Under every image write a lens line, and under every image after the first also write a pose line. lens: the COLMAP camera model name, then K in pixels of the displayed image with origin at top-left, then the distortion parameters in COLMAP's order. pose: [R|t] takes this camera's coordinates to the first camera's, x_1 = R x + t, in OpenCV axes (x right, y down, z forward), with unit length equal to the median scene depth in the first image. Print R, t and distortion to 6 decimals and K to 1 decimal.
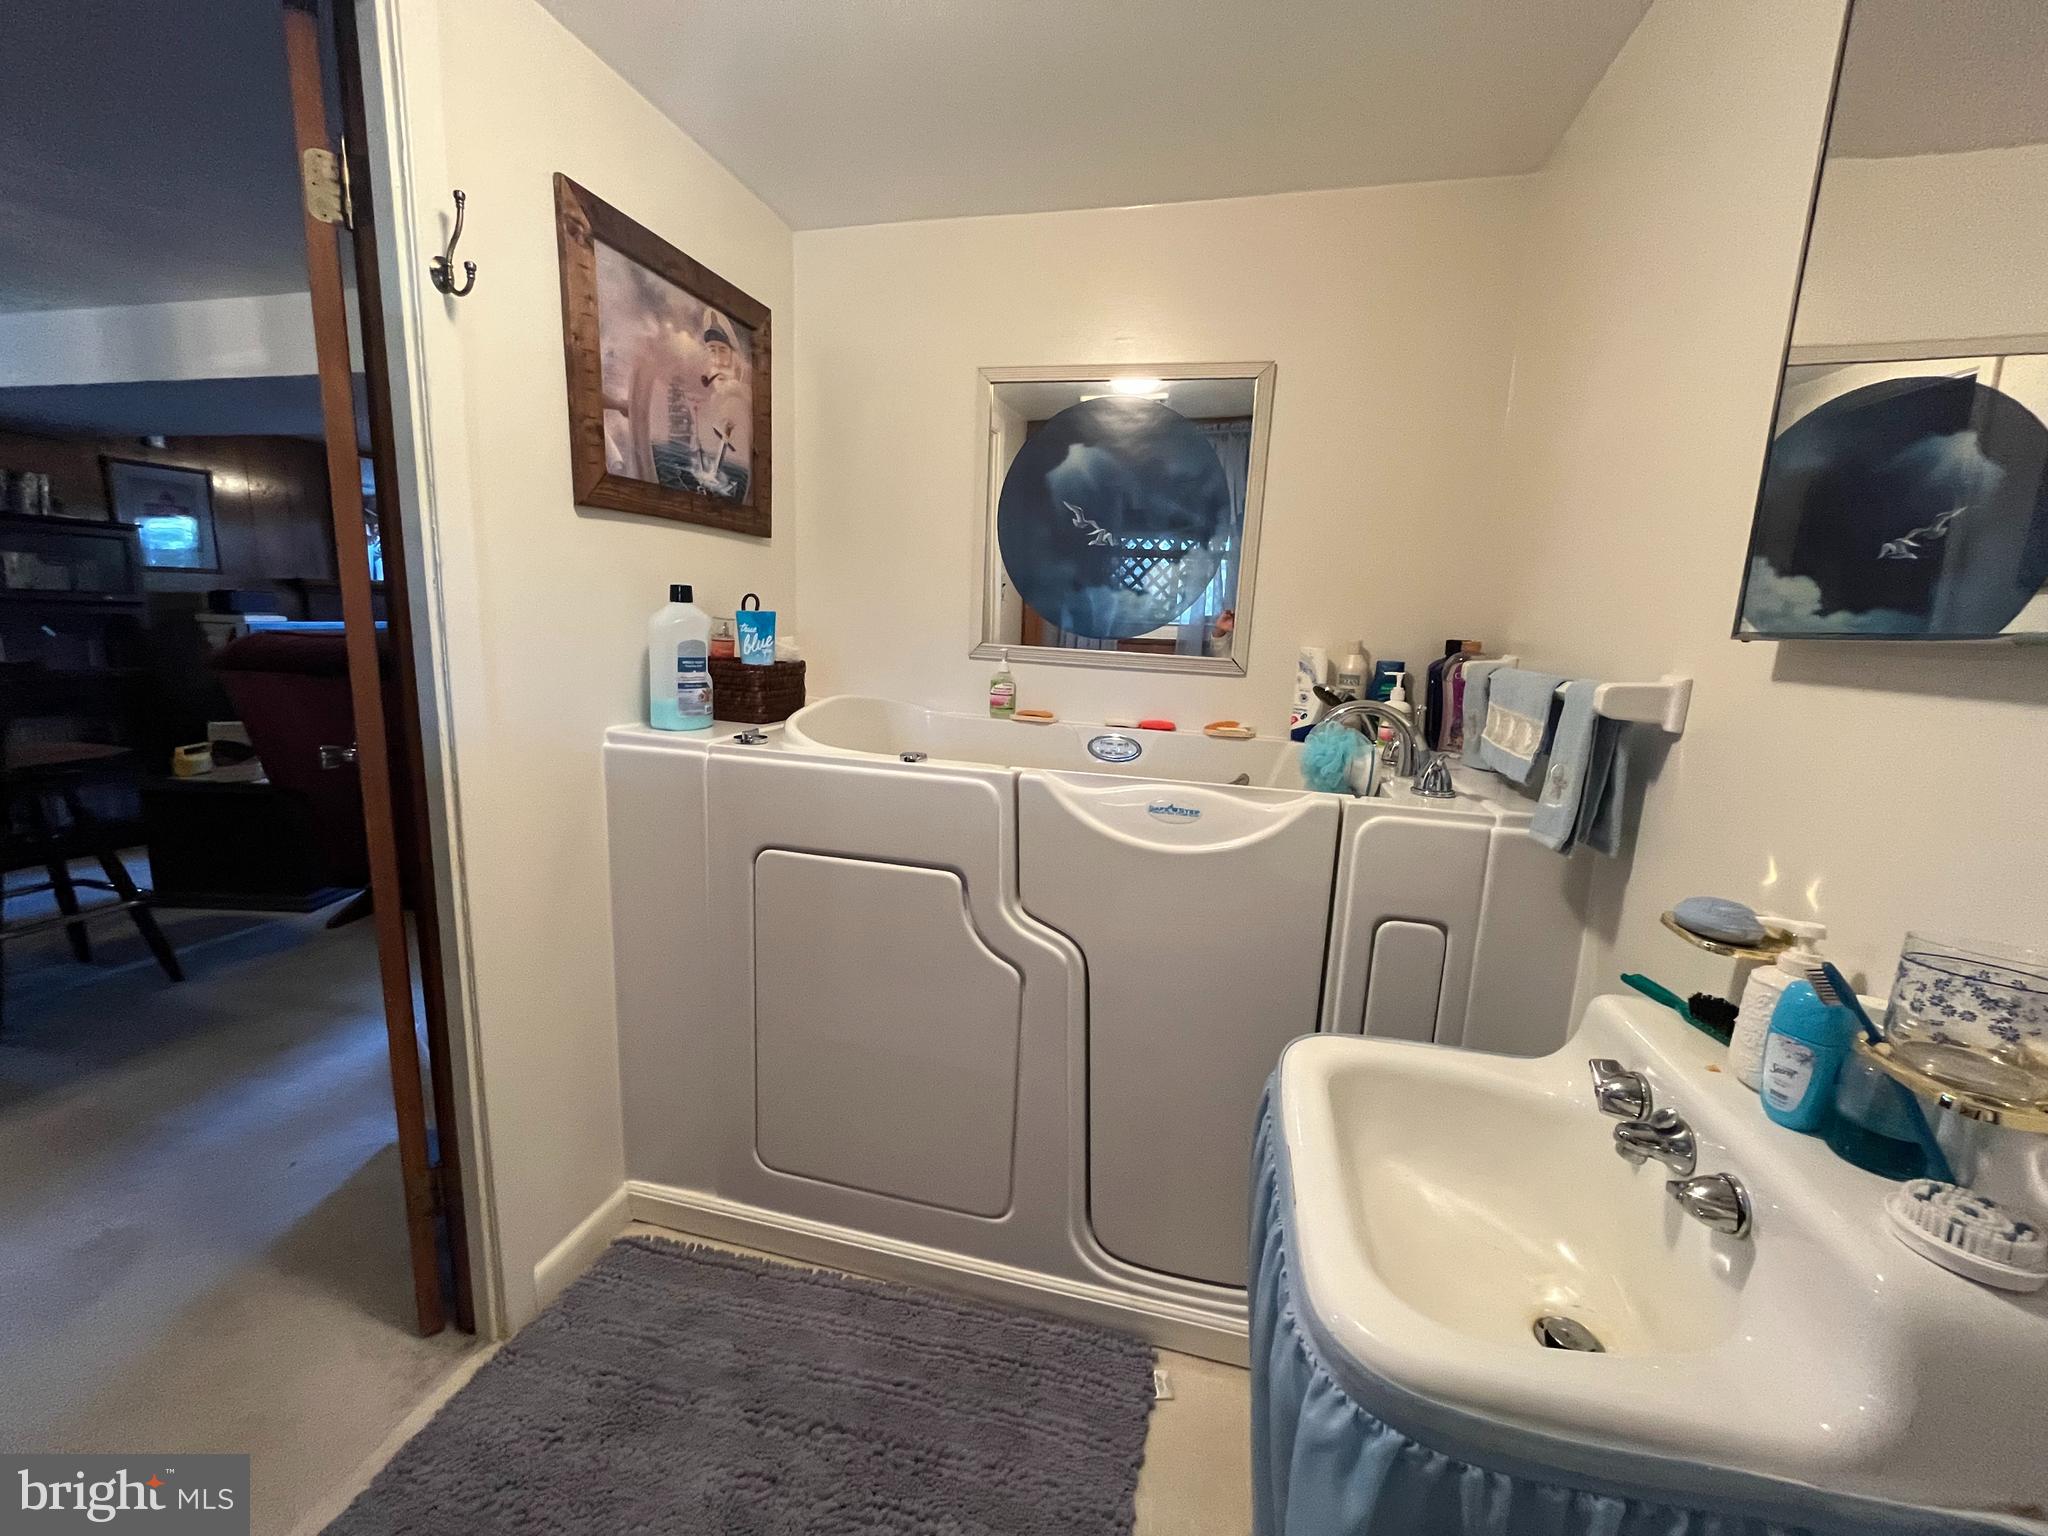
lens RADIAL K [[825.4, 0, 1023.2], [0, 825.4, 764.4], [0, 0, 1]] dist [-0.001327, -0.000257]
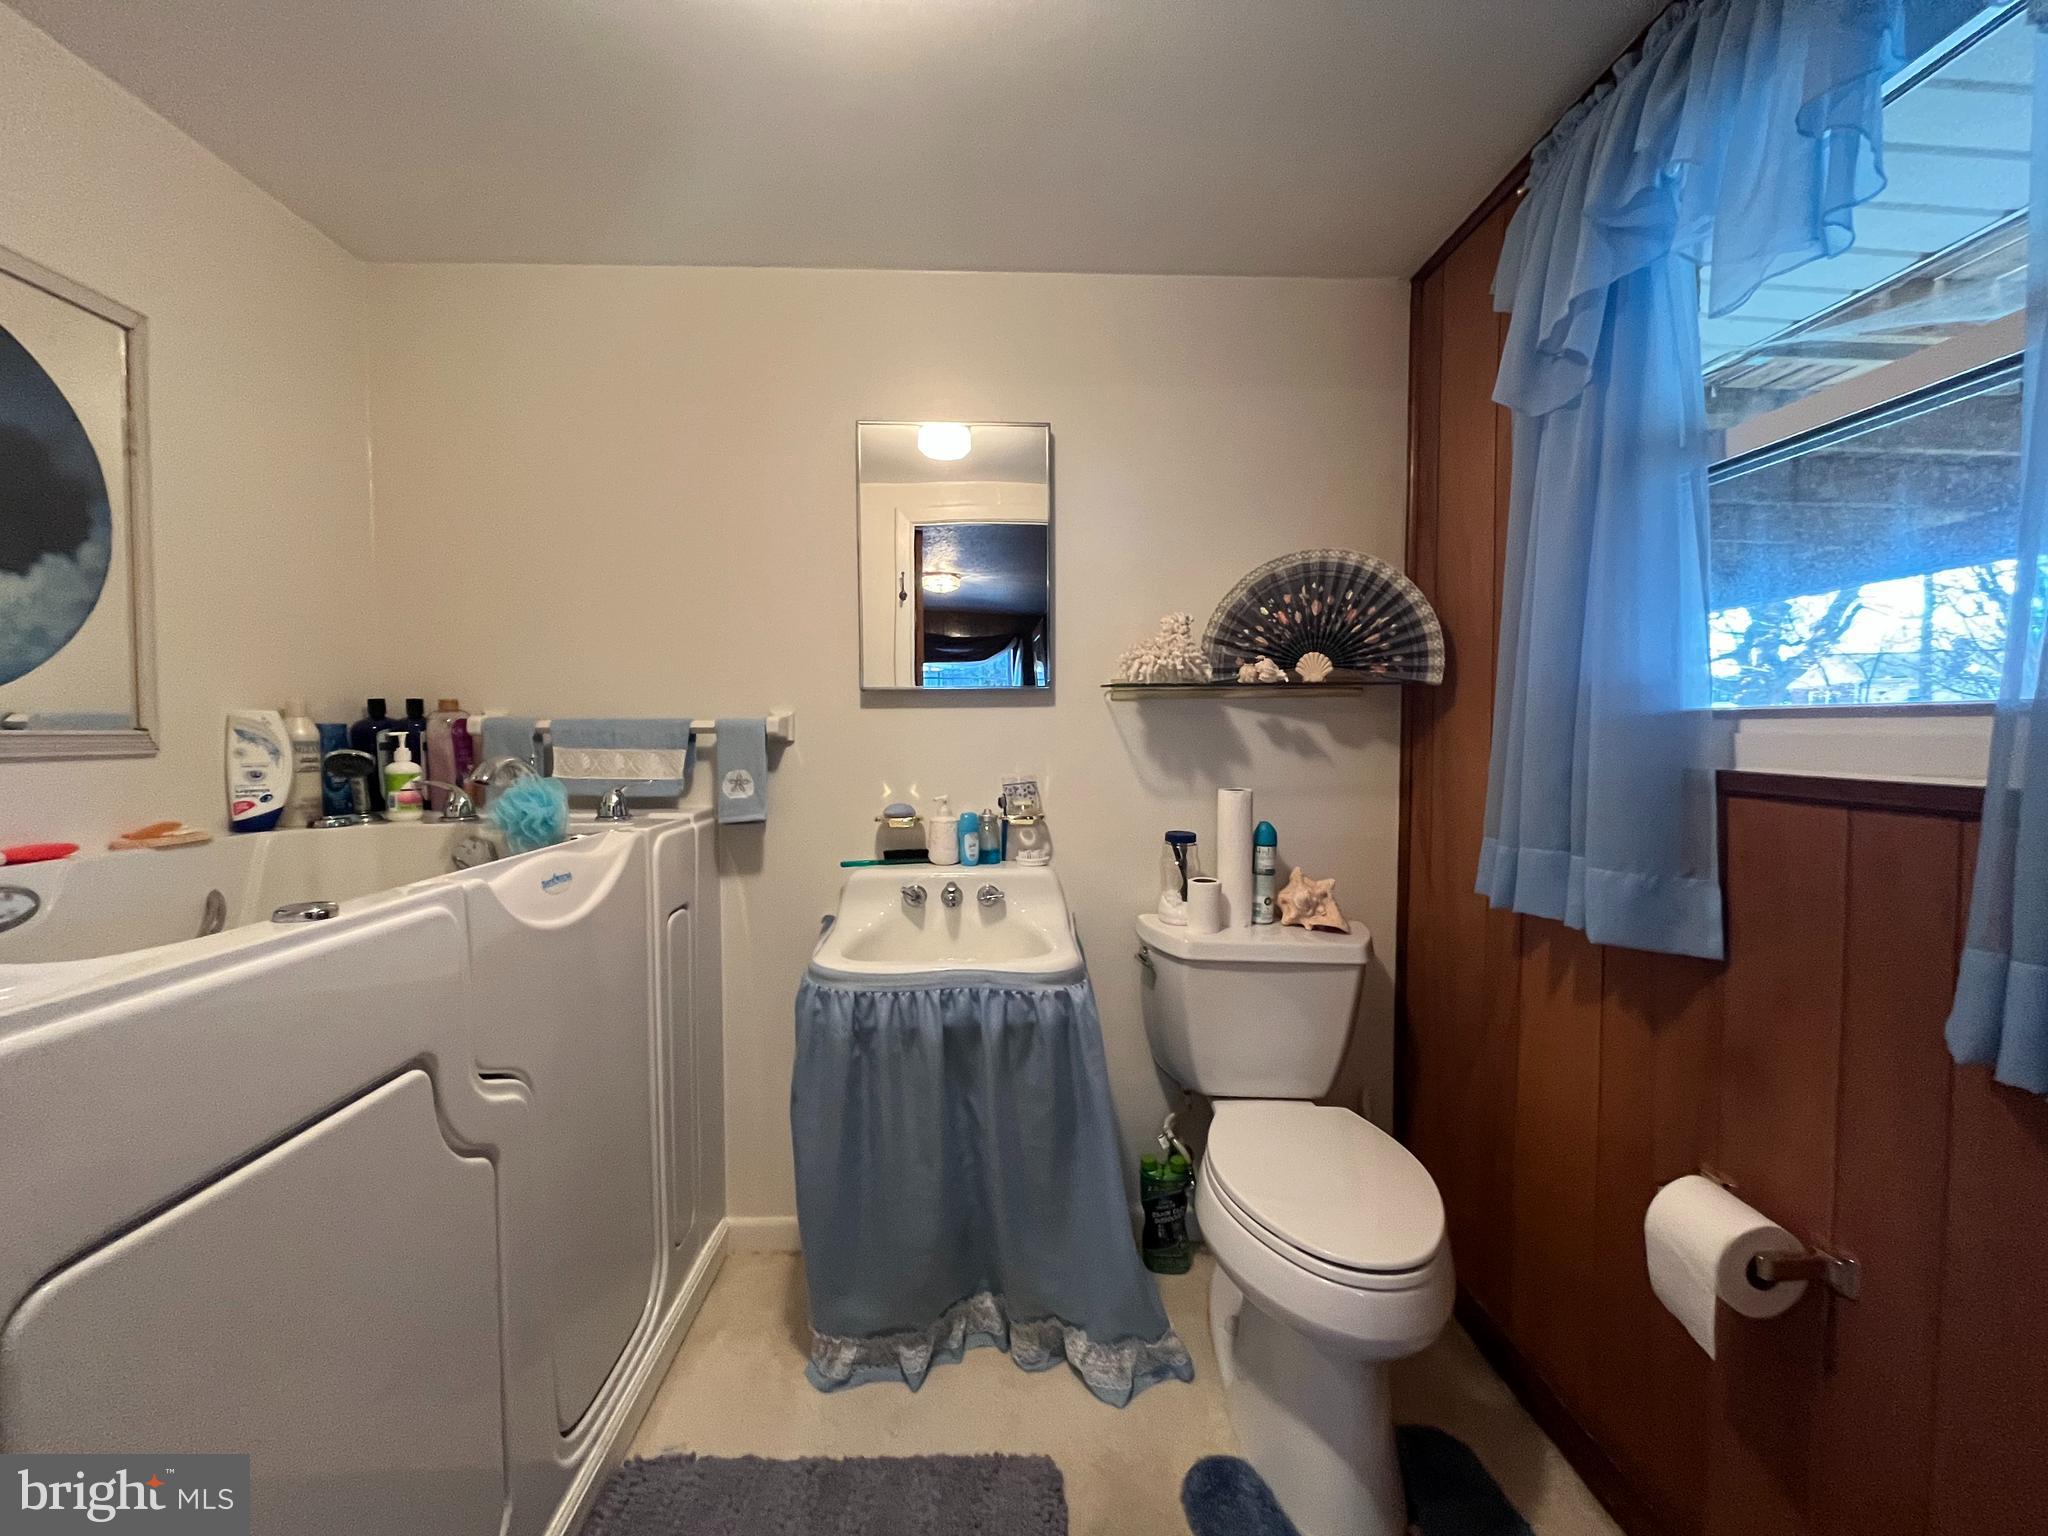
lens RADIAL K [[825.4, 0, 1023.2], [0, 825.4, 764.4], [0, 0, 1]] dist [-0.001327, -0.000257]
pose [[-0.278249, -0.083390, 0.956882, -0.830850], [0.158453, 0.978590, 0.131358, -0.108126], [-0.947349, 0.188171, -0.259079, 0.716094]]
